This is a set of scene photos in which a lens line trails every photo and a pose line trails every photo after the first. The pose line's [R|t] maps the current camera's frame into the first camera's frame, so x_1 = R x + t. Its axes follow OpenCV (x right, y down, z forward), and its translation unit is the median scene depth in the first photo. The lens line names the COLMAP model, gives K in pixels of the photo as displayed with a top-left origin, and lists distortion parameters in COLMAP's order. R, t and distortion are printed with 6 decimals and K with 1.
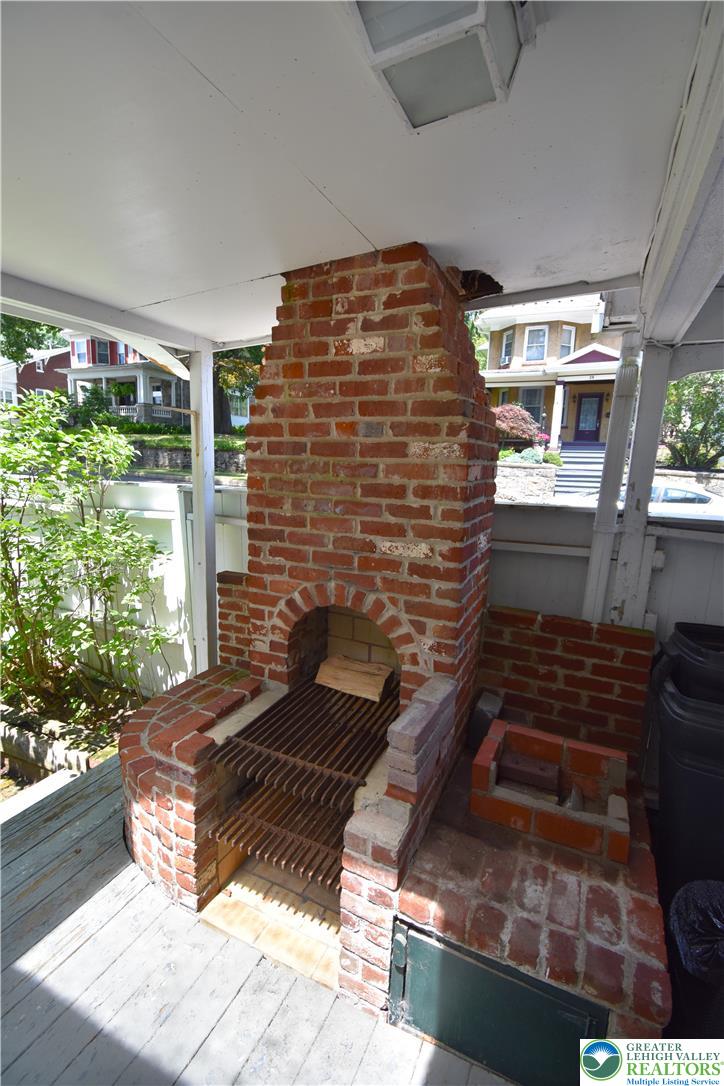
lens RADIAL K [[481.1, 0, 355.2], [0, 481.1, 538.9], [0, 0, 1]] dist [-0.002897, -0.002747]
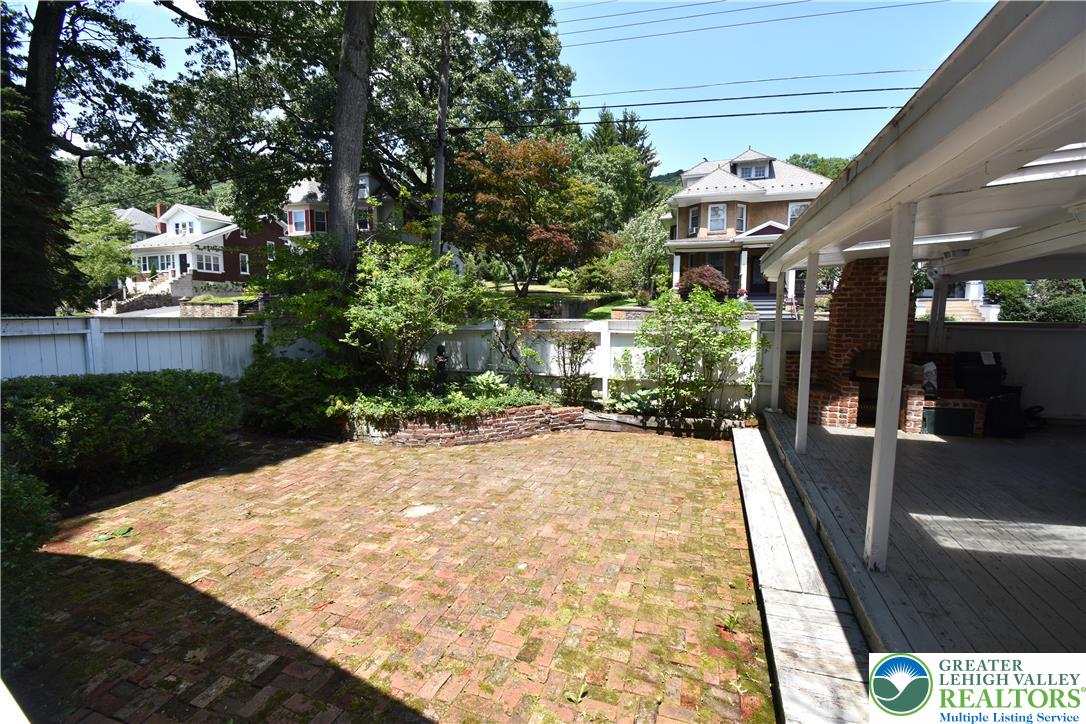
lens RADIAL K [[481.1, 0, 544.6], [0, 481.1, 364.6], [0, 0, 1]] dist [-0.002897, -0.002747]
pose [[0.992449, -0.040599, 0.115741, -2.533306], [0.046976, 0.997494, -0.052911, 0.291750], [-0.113303, 0.057949, 0.991869, -1.984346]]
